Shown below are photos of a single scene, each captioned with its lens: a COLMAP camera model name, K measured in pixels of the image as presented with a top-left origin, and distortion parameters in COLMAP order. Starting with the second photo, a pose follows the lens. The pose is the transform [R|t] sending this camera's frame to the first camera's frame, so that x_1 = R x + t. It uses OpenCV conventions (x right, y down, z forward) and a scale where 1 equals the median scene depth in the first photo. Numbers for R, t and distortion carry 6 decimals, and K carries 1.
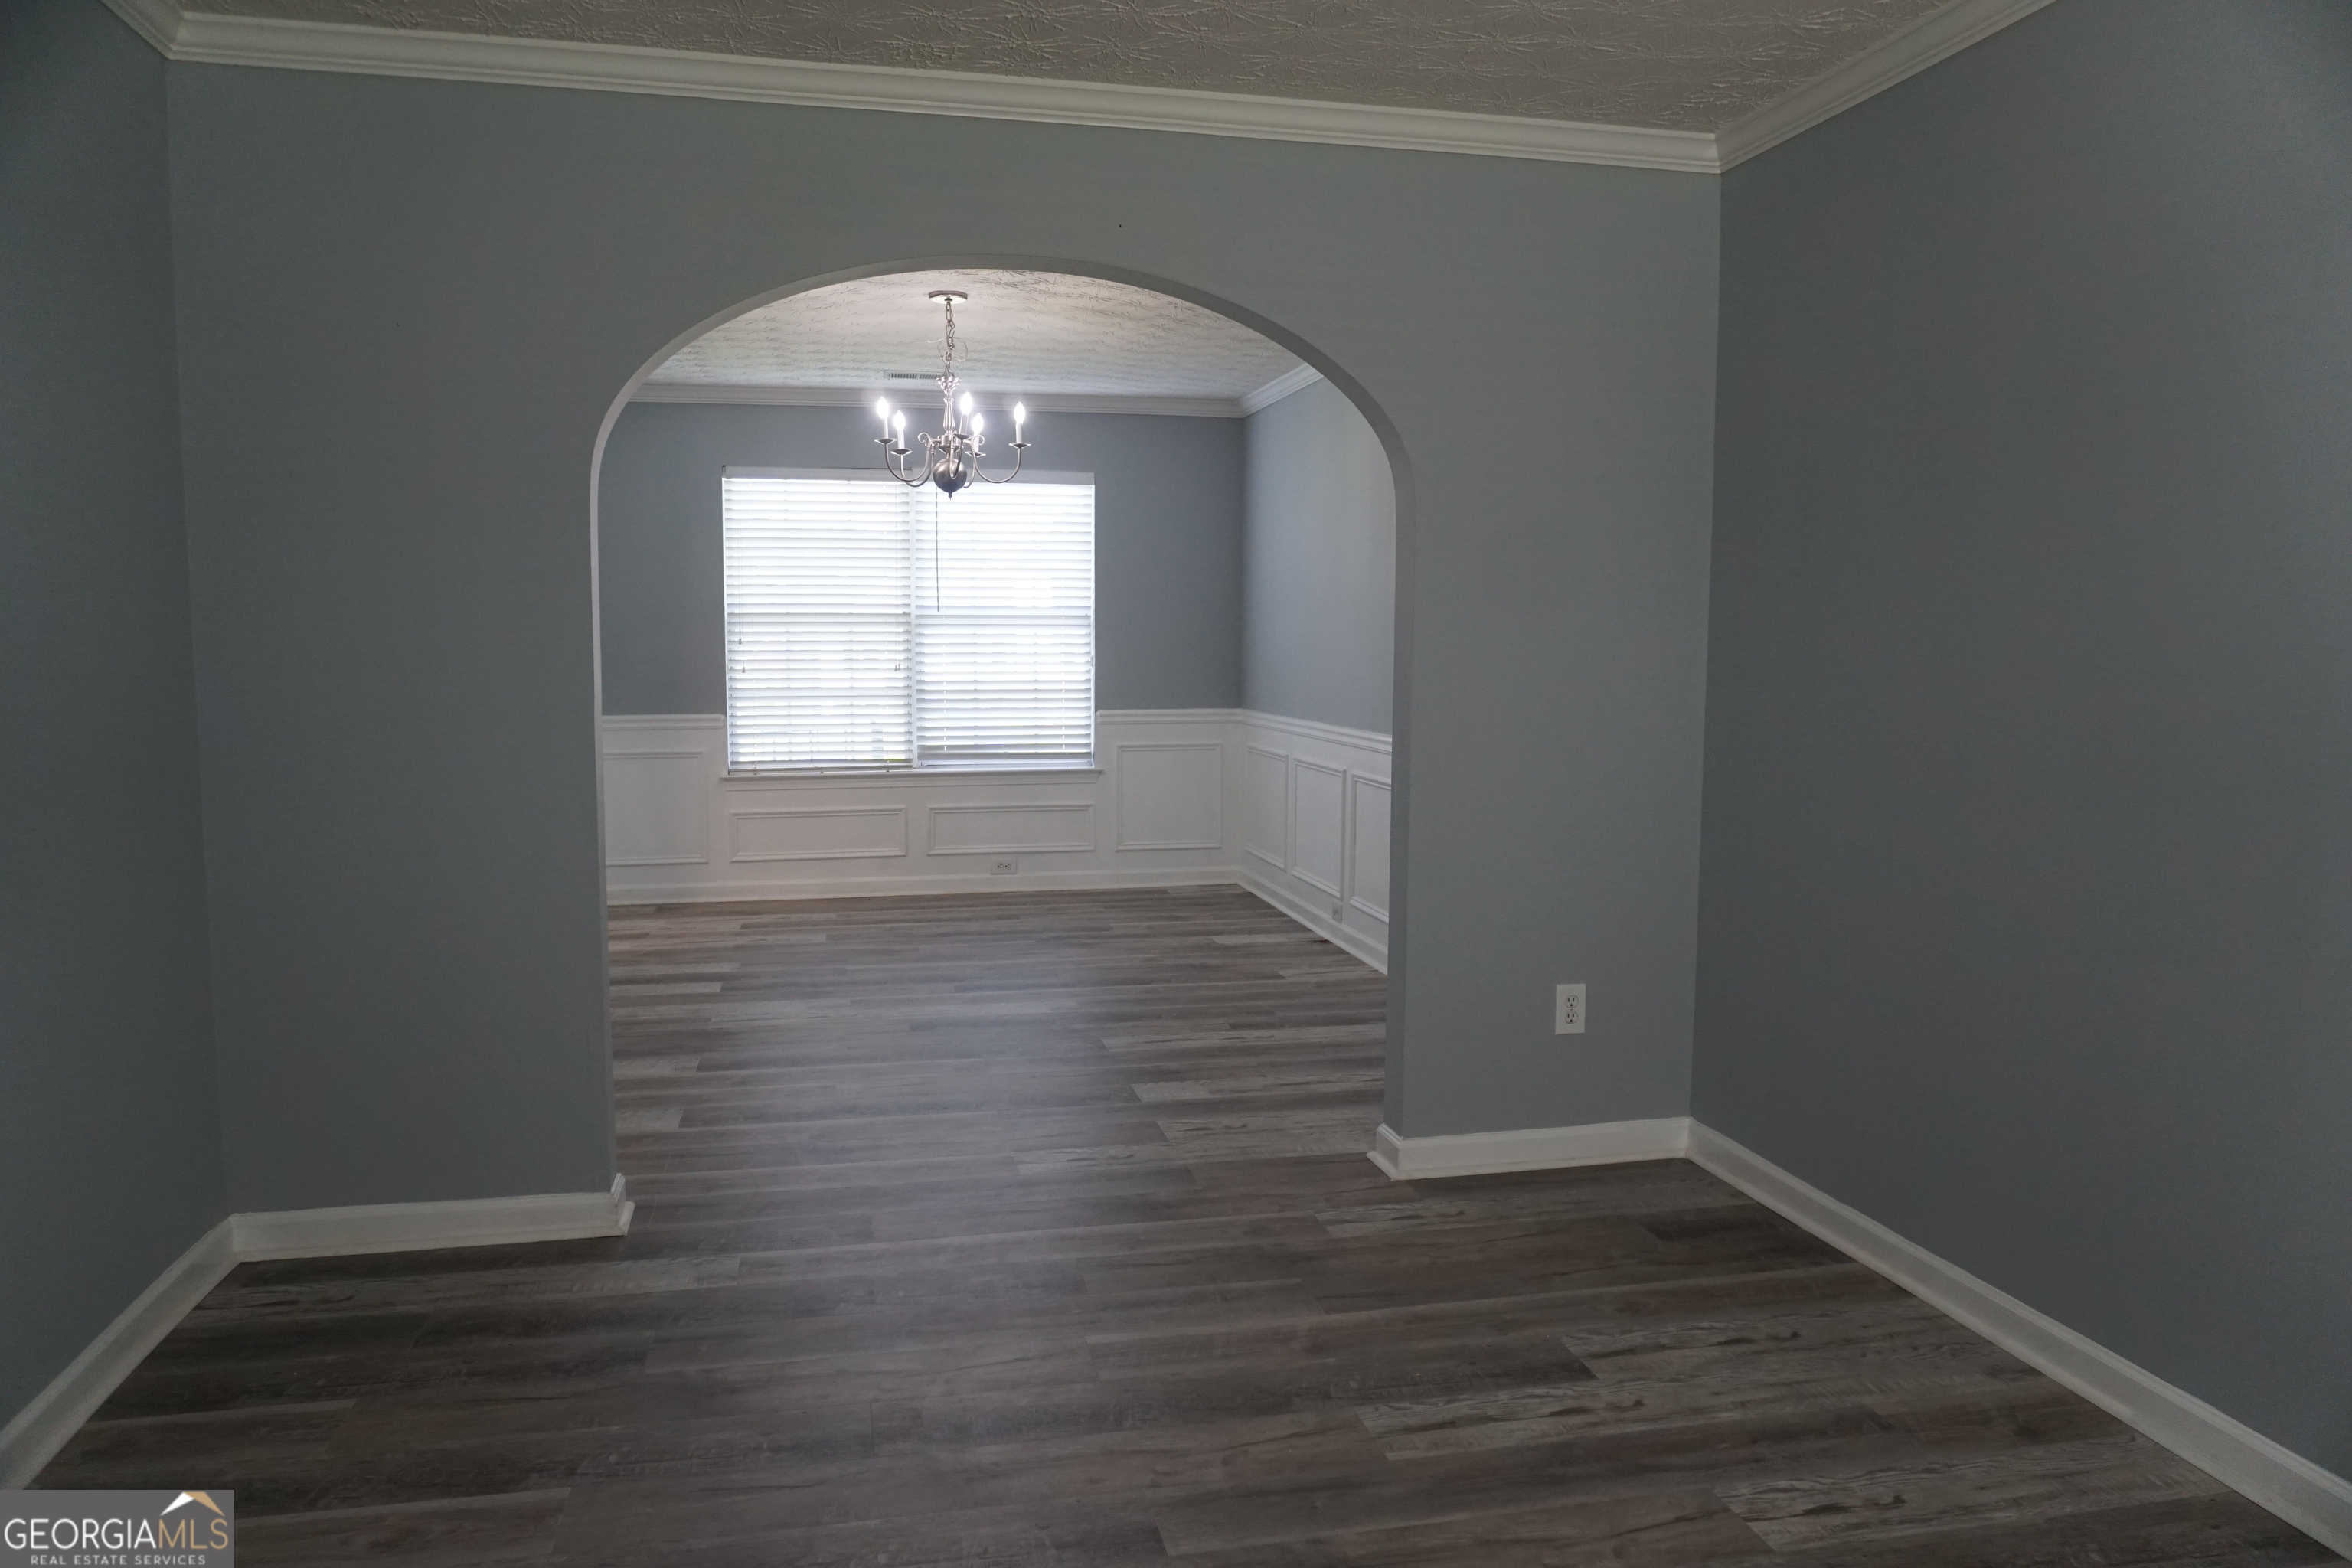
lens RADIAL K [[1571.8, 0, 1171.9], [0, 1571.8, 783.6], [0, 0, 1]] dist [-0.053138, 0.042943]
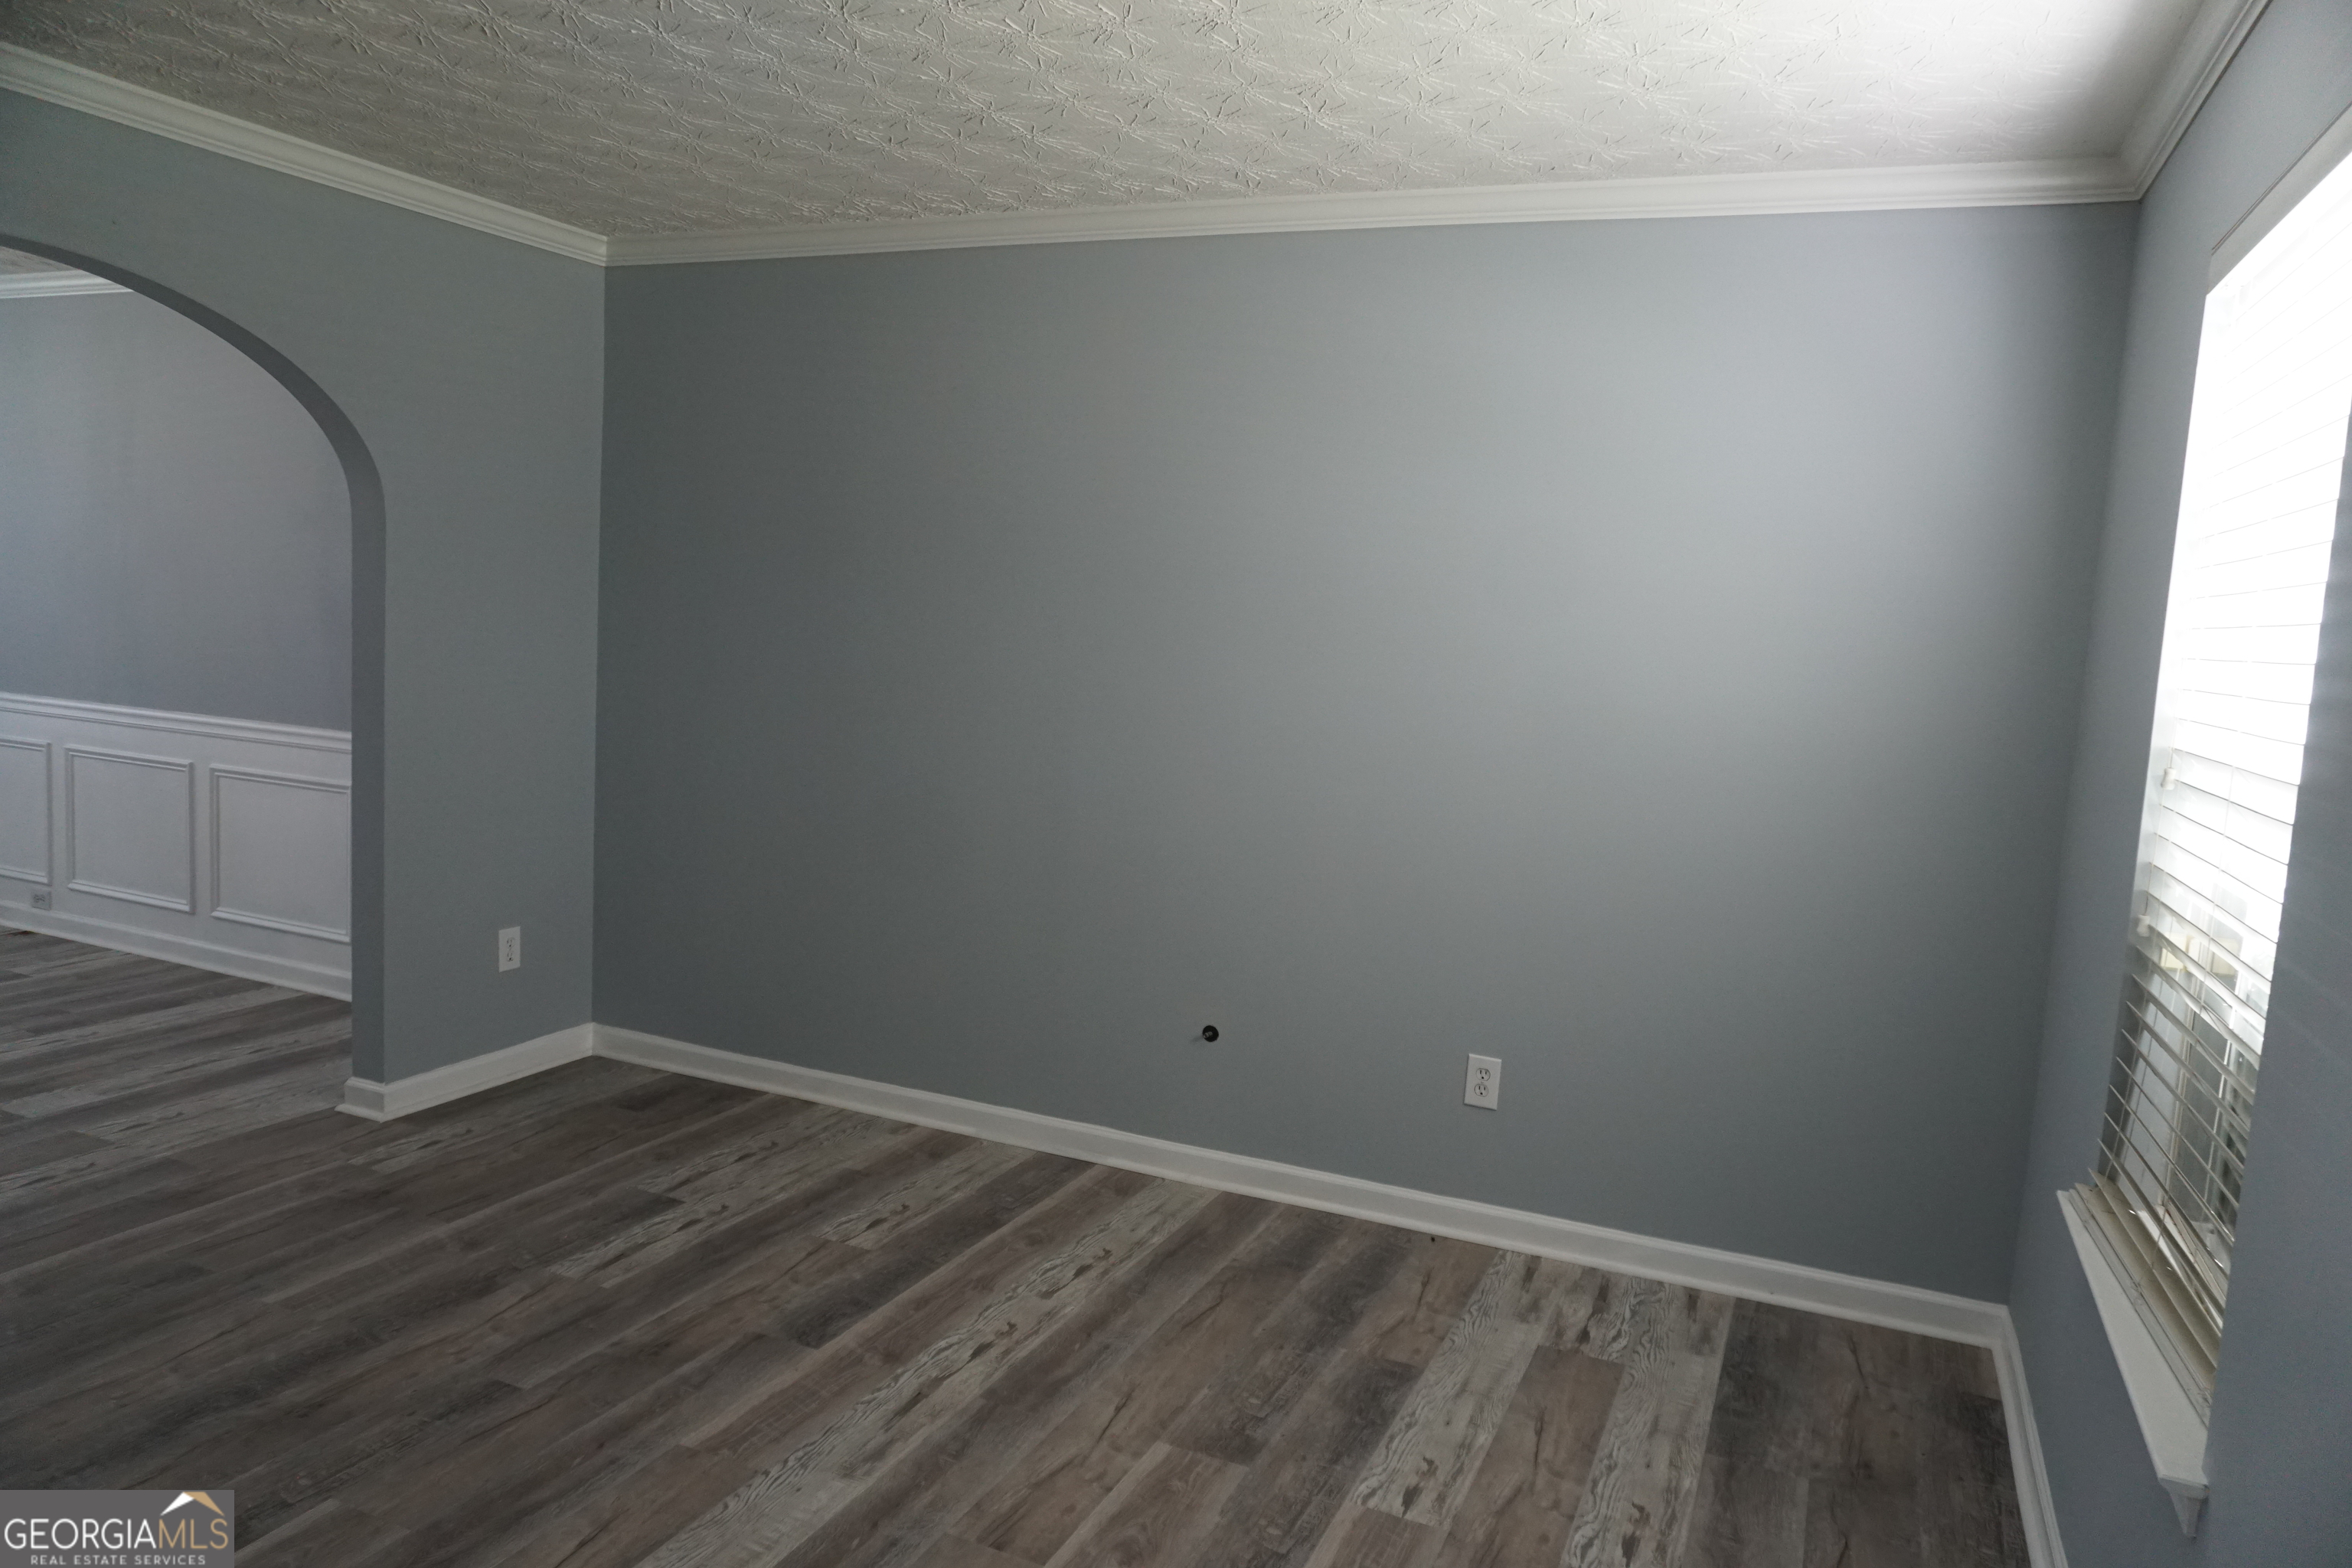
lens RADIAL K [[1571.8, 0, 1171.9], [0, 1571.8, 783.6], [0, 0, 1]] dist [-0.053138, 0.042943]
pose [[0.588105, -0.062087, 0.806398, -0.466707], [0.023902, 0.997948, 0.059404, -0.047320], [-0.808432, -0.015661, 0.588382, -0.124440]]
